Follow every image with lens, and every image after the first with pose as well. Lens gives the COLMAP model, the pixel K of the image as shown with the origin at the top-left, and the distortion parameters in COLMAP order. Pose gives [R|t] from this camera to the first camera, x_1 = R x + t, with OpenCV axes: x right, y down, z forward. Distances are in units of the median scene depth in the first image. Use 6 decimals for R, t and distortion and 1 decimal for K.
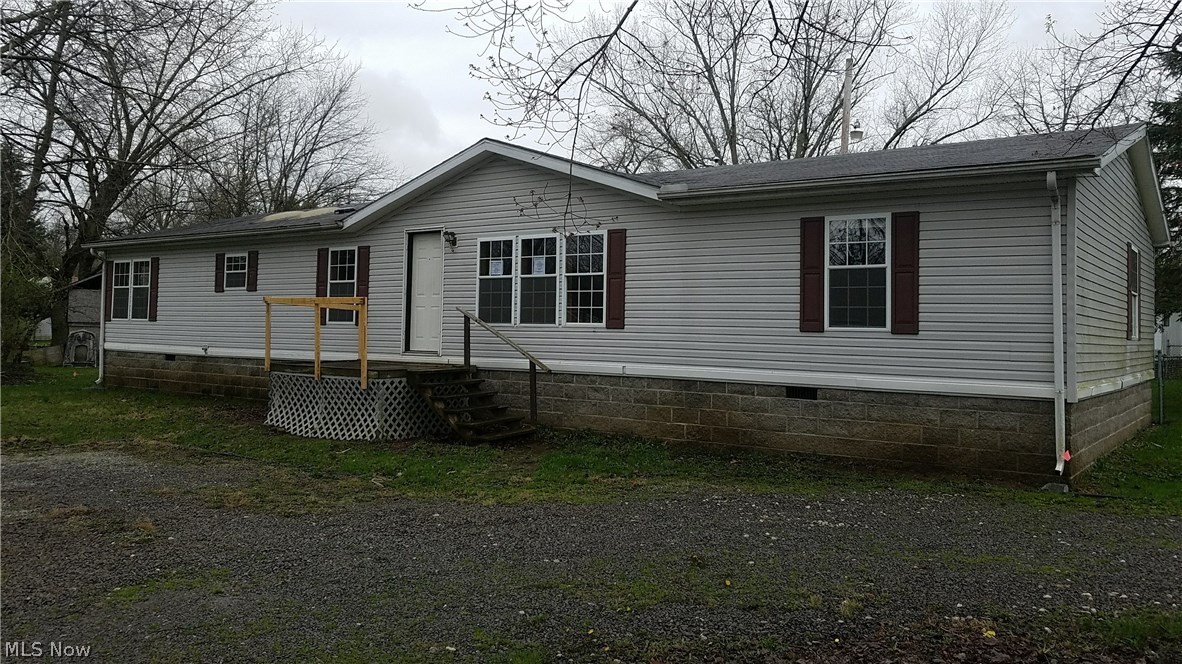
lens RADIAL K [[998.2, 0, 591.0], [0, 998.2, 332.0], [0, 0, 1]] dist [0.008423, 0.003394]
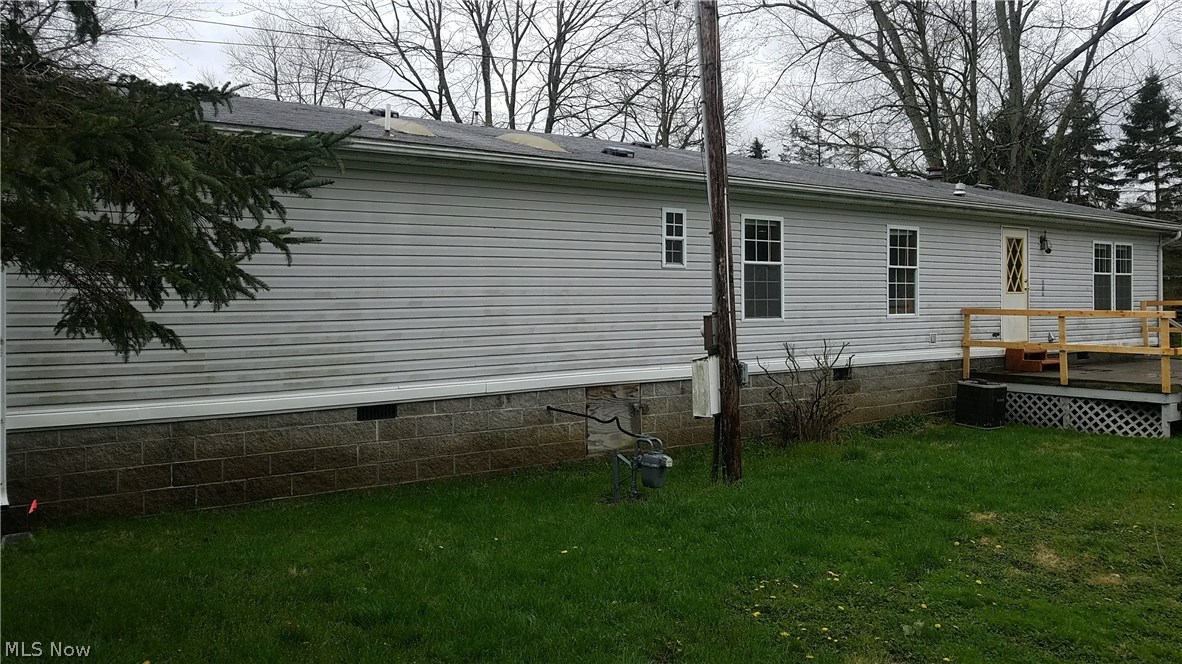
lens RADIAL K [[1553.0, 0, 591.0], [0, 1553.0, 332.0], [0, 0, 1]] dist [0.007329, 0.006925]
pose [[0.070386, -0.017802, 0.997361, -1.429012], [0.023535, 0.999592, 0.016181, -0.021412], [-0.997242, 0.022334, 0.070776, 1.061188]]
